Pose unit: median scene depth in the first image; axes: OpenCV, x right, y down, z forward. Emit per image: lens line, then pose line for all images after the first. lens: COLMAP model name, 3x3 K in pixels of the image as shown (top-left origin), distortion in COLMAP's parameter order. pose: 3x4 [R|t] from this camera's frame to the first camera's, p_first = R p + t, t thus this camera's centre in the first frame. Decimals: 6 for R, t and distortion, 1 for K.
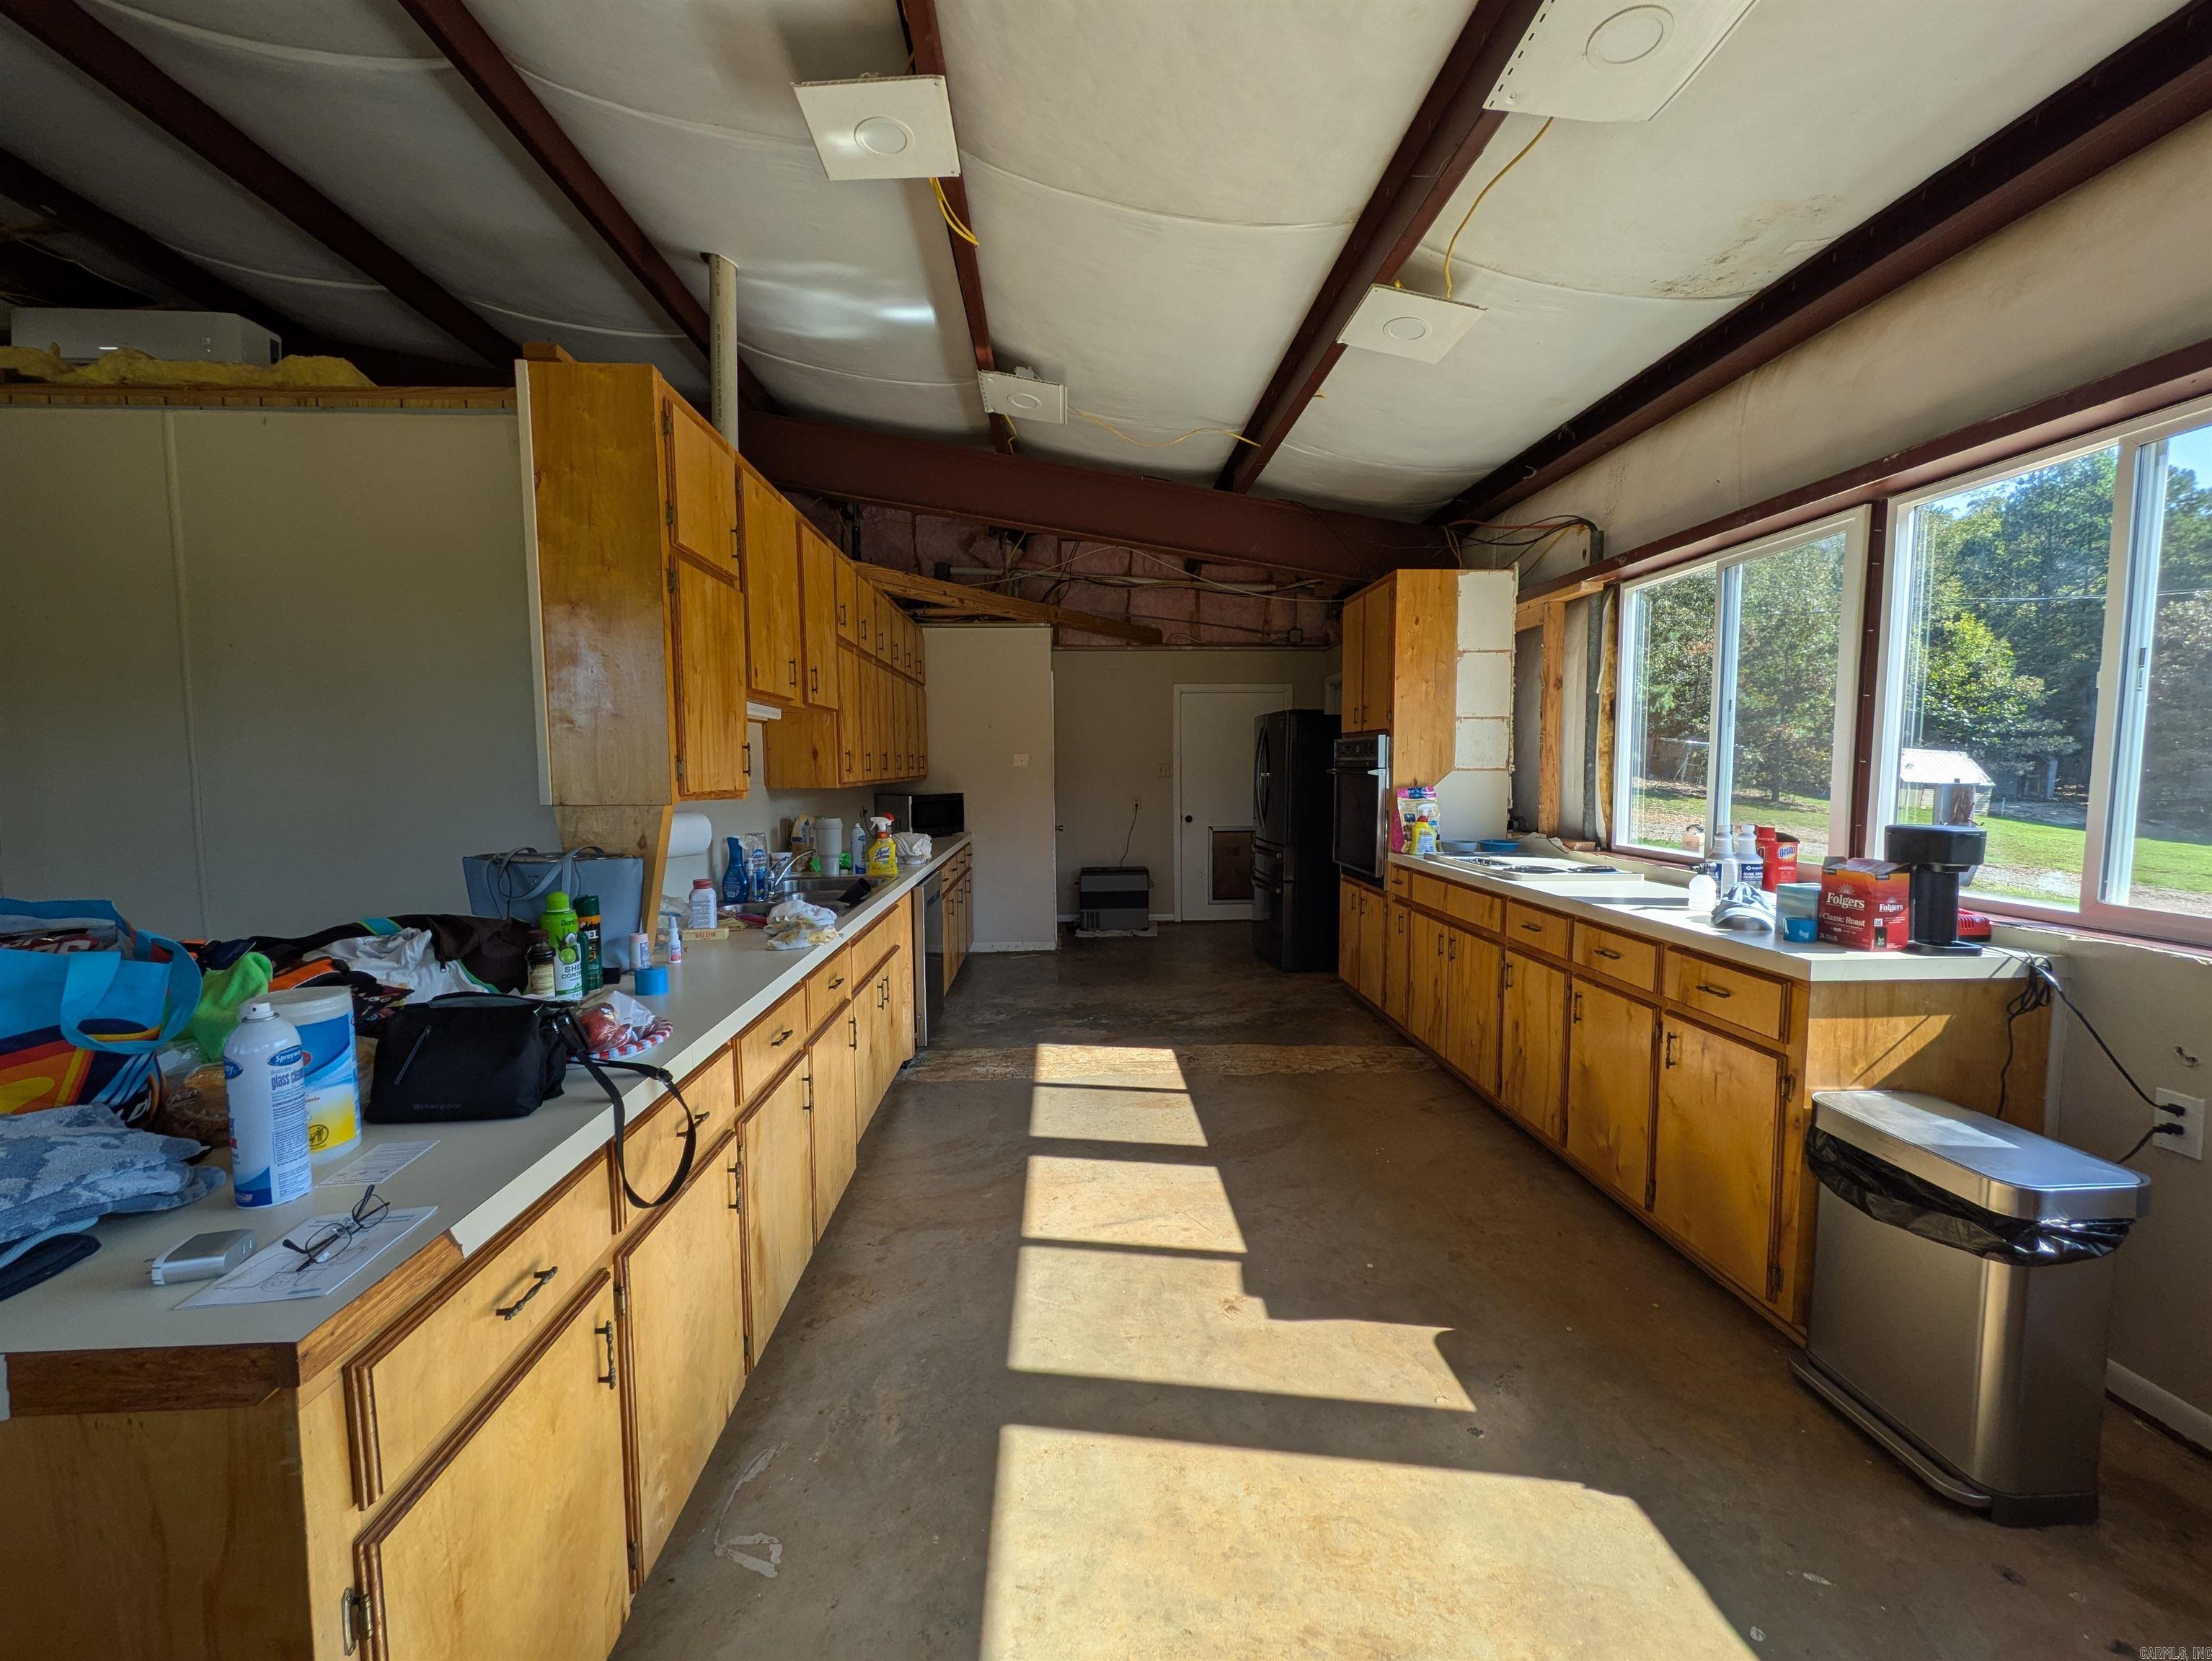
lens RADIAL K [[875.6, 0, 1109.7], [0, 875.6, 829.9], [0, 0, 1]] dist [0.000610, -0.000079]
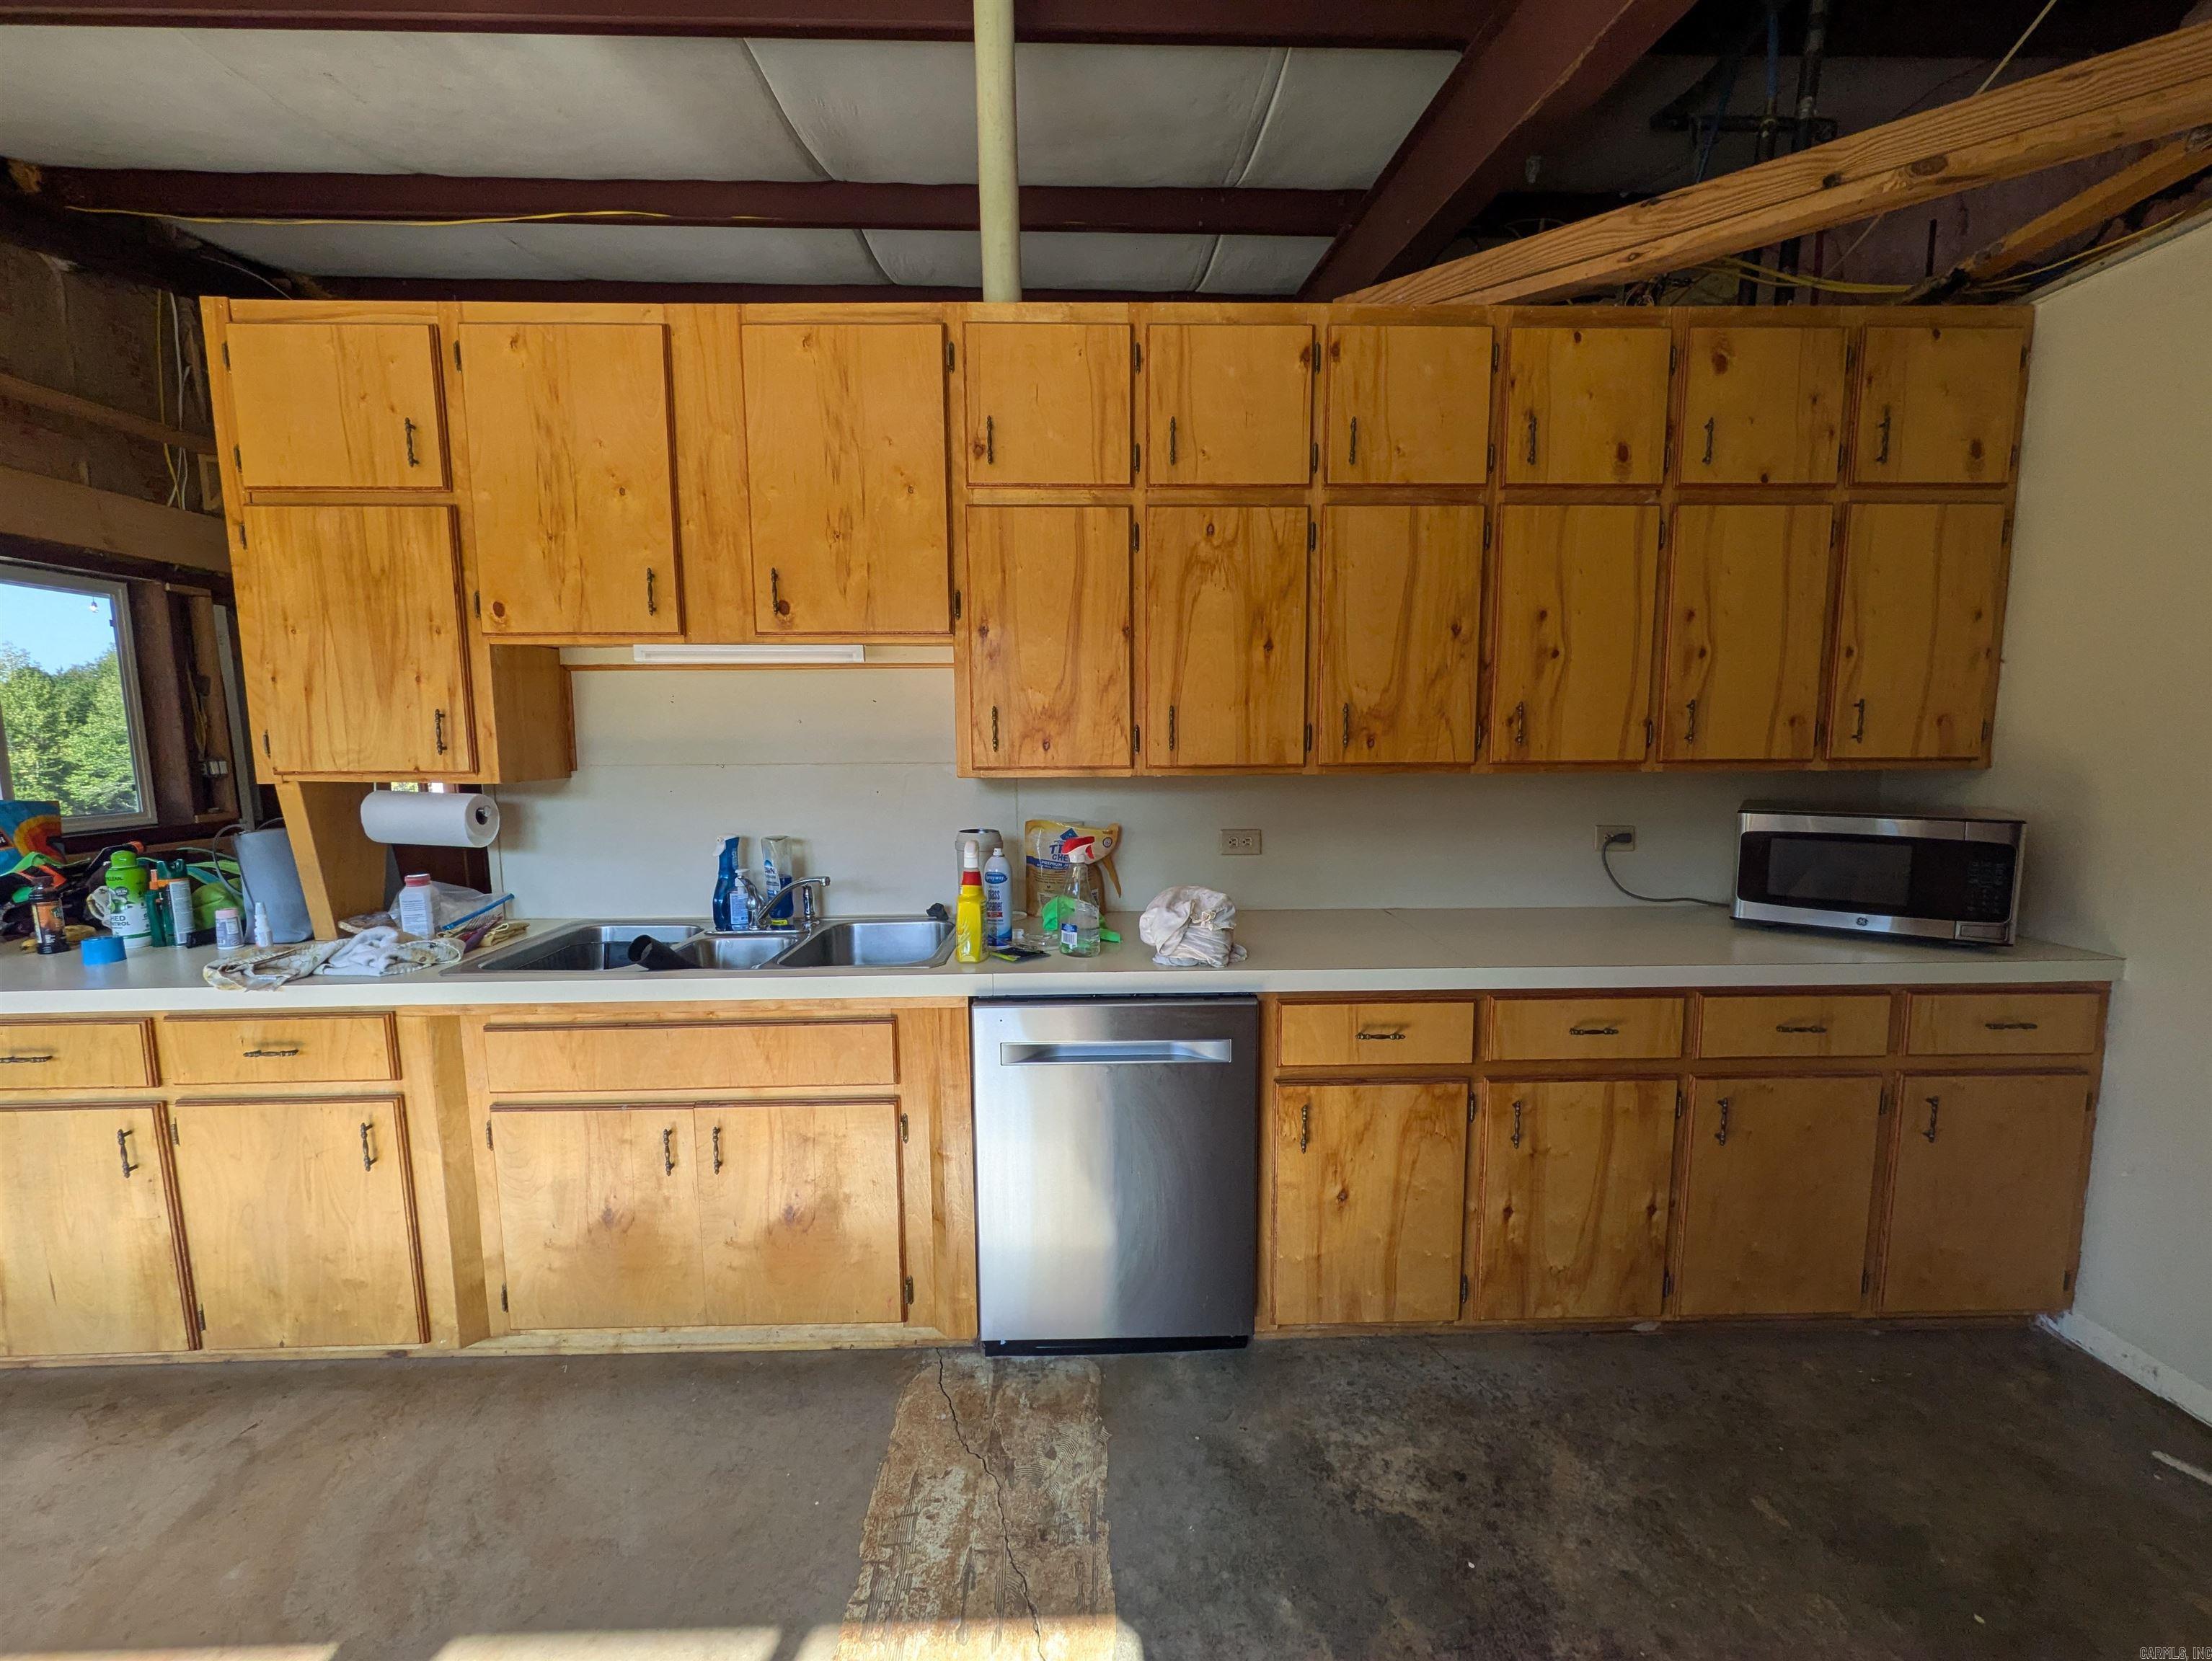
lens RADIAL K [[875.6, 0, 1098.0], [0, 875.6, 828.2], [0, 0, 1]] dist [0.000610, -0.000079]
pose [[-0.027520, 0.120075, -0.992383, 0.223816], [-0.066453, 0.990343, 0.121671, -0.086778], [0.997410, 0.069295, -0.019275, 1.075551]]
